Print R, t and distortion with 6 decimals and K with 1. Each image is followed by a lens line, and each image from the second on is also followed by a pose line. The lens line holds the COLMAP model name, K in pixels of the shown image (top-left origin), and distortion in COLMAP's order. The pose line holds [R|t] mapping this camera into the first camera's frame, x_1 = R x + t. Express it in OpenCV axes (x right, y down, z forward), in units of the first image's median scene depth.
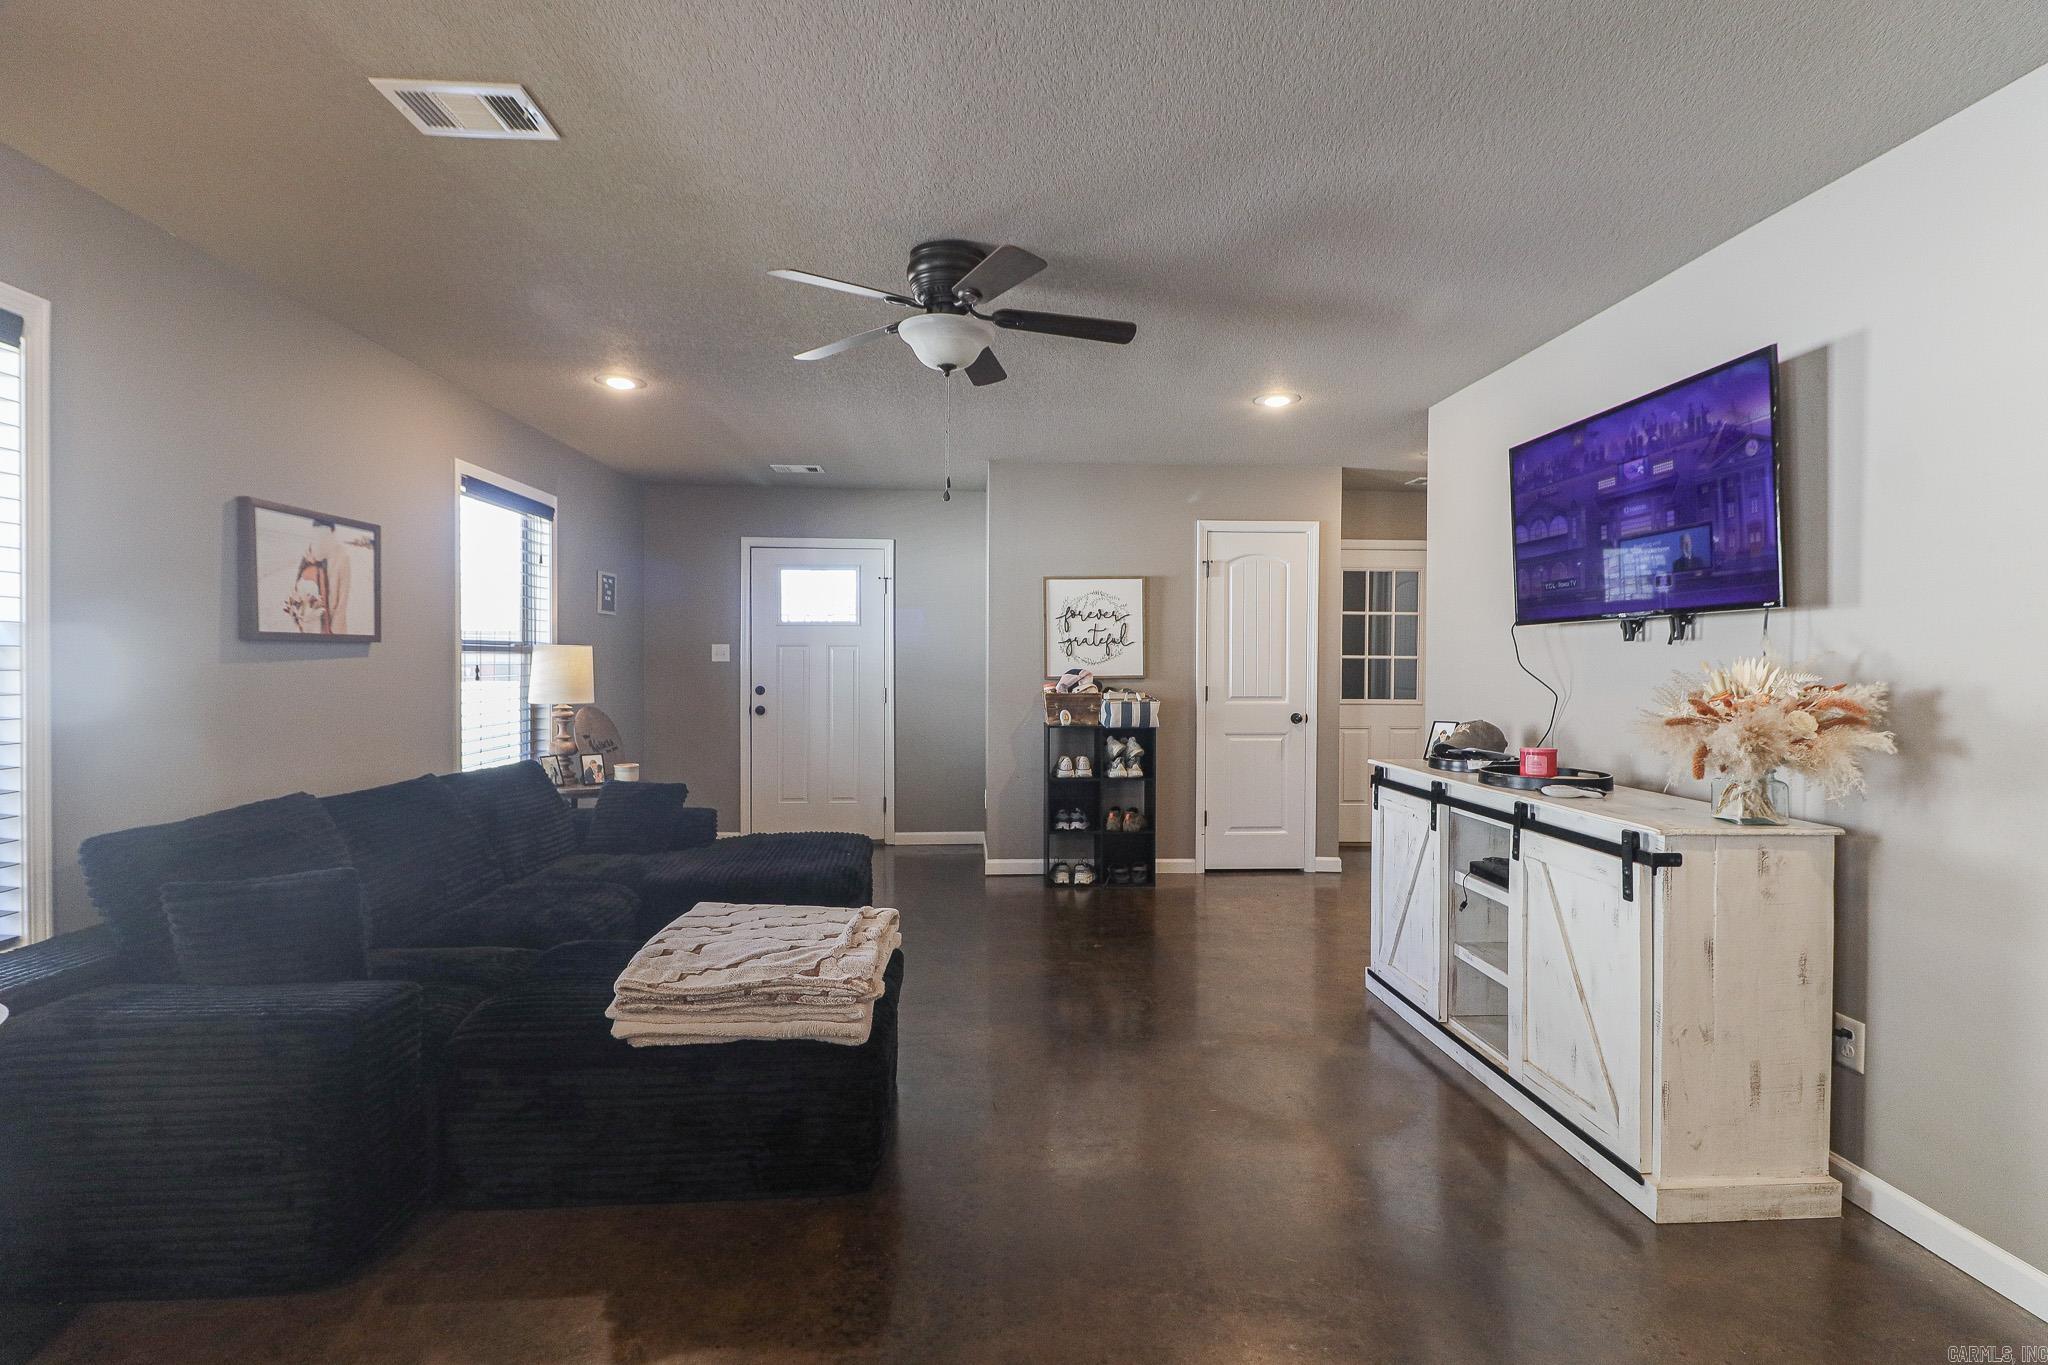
lens RADIAL K [[937.9, 0, 1065.1], [0, 937.9, 669.0], [0, 0, 1]] dist [0.015931, -0.012566]
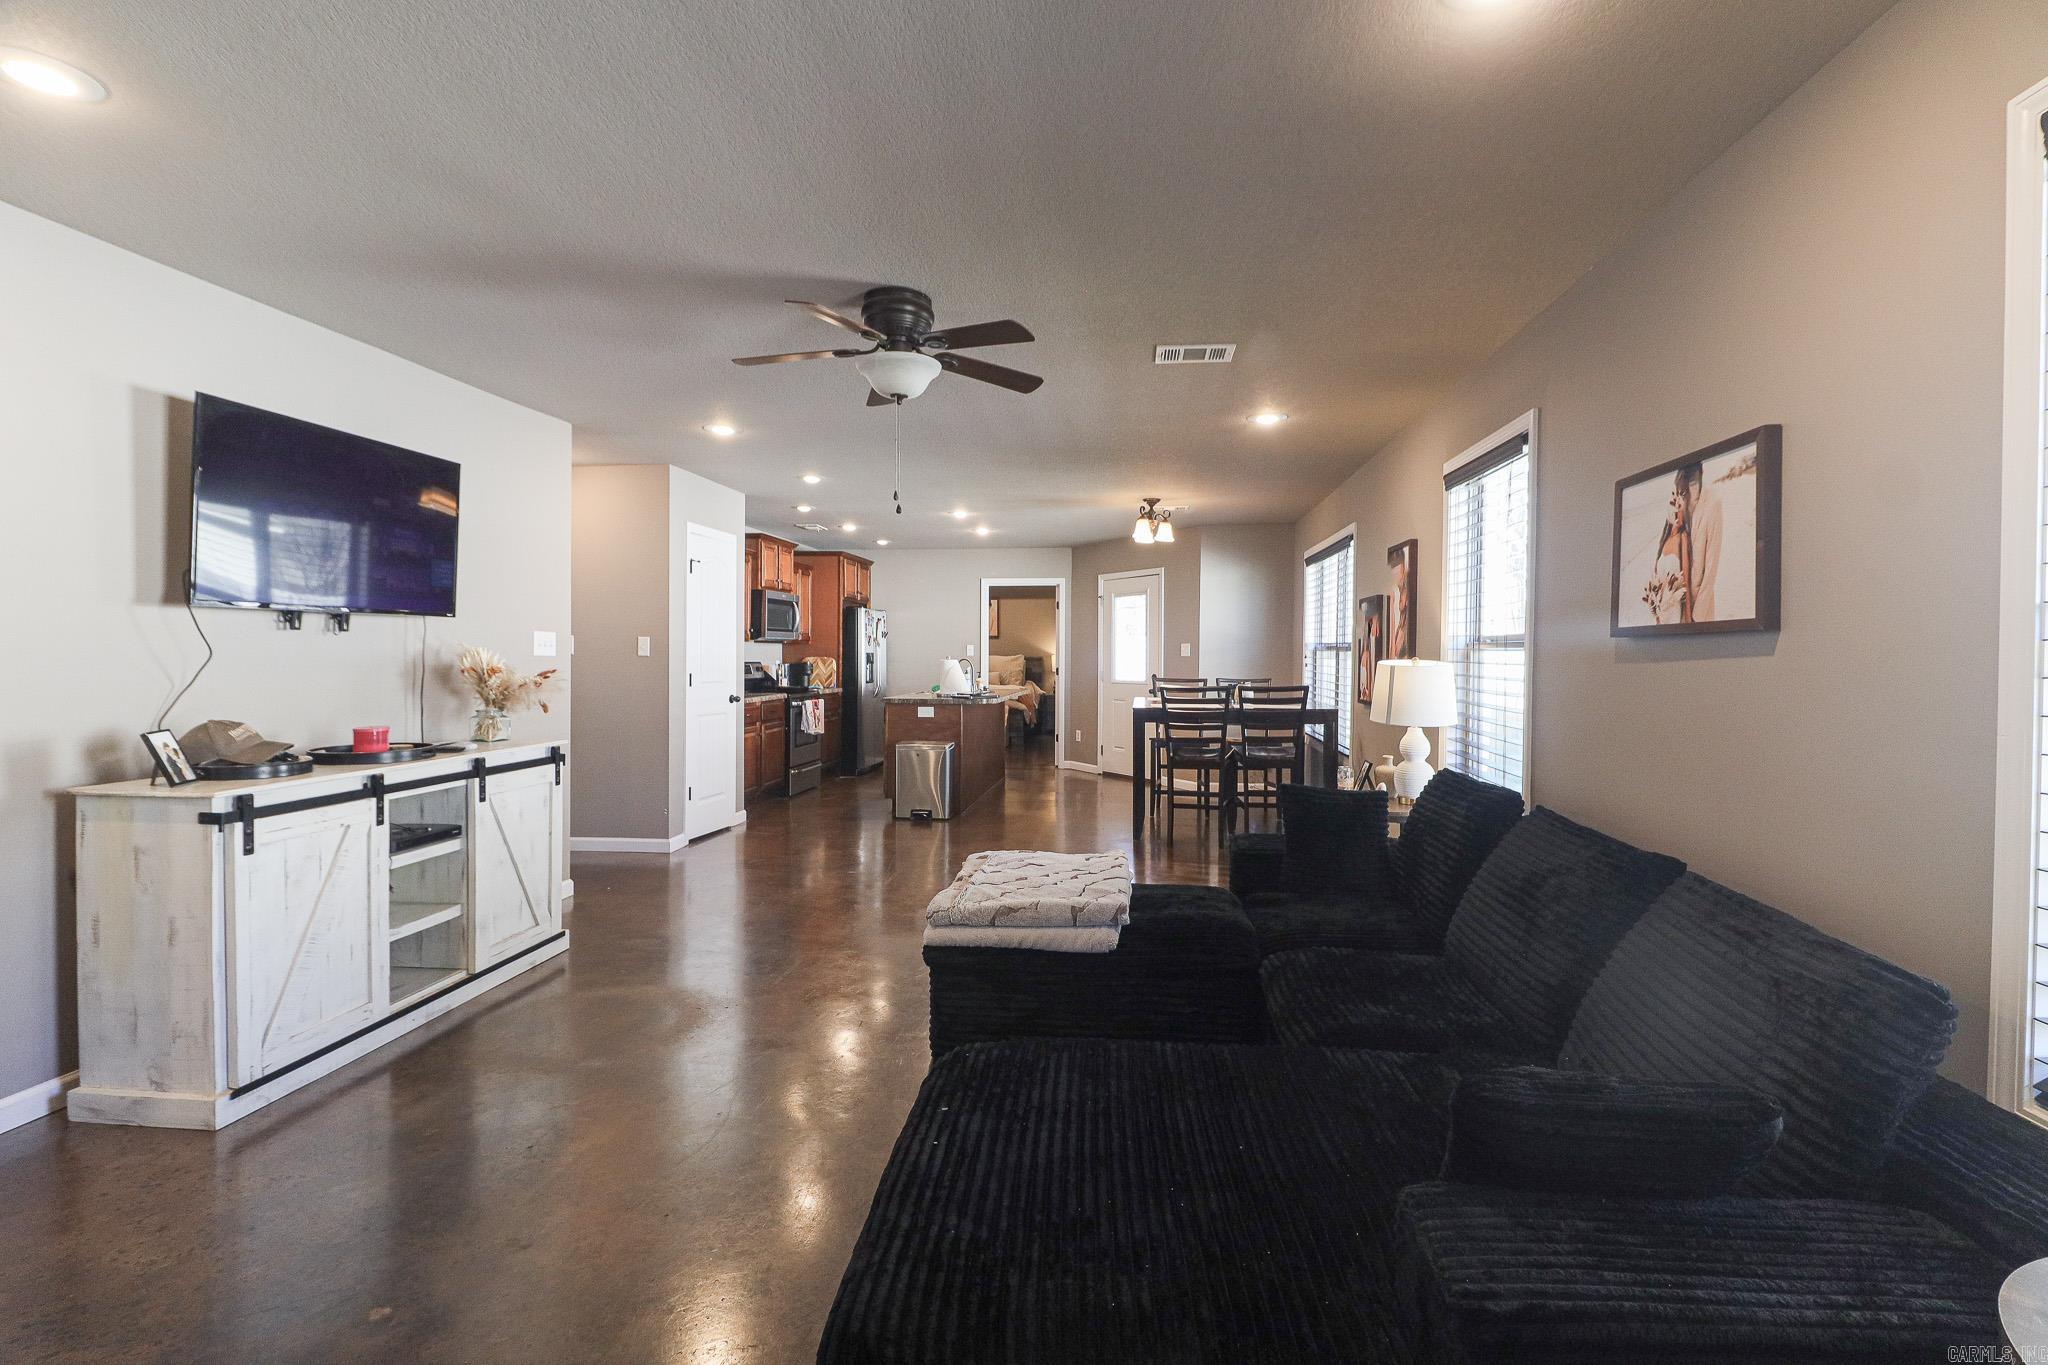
lens RADIAL K [[937.9, 0, 1065.1], [0, 937.9, 669.0], [0, 0, 1]] dist [0.015931, -0.012566]
pose [[-0.984657, -0.013100, 0.174008, -0.448078], [-0.008967, 0.999659, 0.024517, -0.016053], [-0.174270, 0.022580, -0.984439, 1.799752]]
